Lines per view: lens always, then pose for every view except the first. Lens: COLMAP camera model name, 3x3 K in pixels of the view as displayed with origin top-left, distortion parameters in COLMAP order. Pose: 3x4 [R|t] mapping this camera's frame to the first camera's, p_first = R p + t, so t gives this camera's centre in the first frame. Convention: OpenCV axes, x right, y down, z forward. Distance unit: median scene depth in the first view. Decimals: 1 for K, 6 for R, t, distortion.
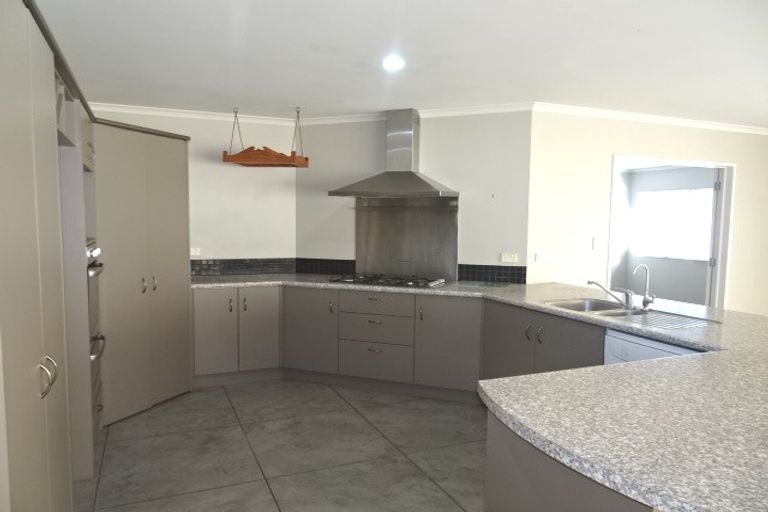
lens RADIAL K [[538.0, 0, 387.2], [0, 538.0, 255.1], [0, 0, 1]] dist [0.003392, 0.004641]
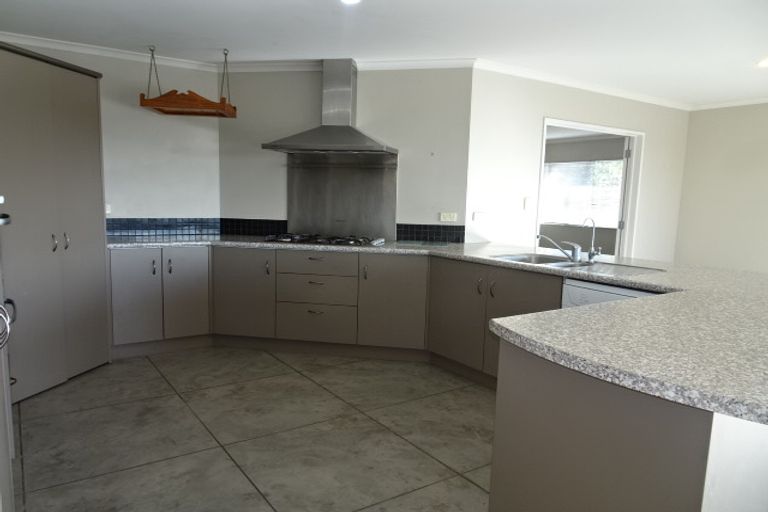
lens RADIAL K [[538.0, 0, 382.1], [0, 538.0, 261.9], [0, 0, 1]] dist [0.003392, 0.004641]
pose [[0.982223, -0.009202, 0.187491, -0.092876], [-0.001667, 0.998331, 0.057730, 0.034894], [-0.187710, -0.057016, 0.980568, 0.045549]]
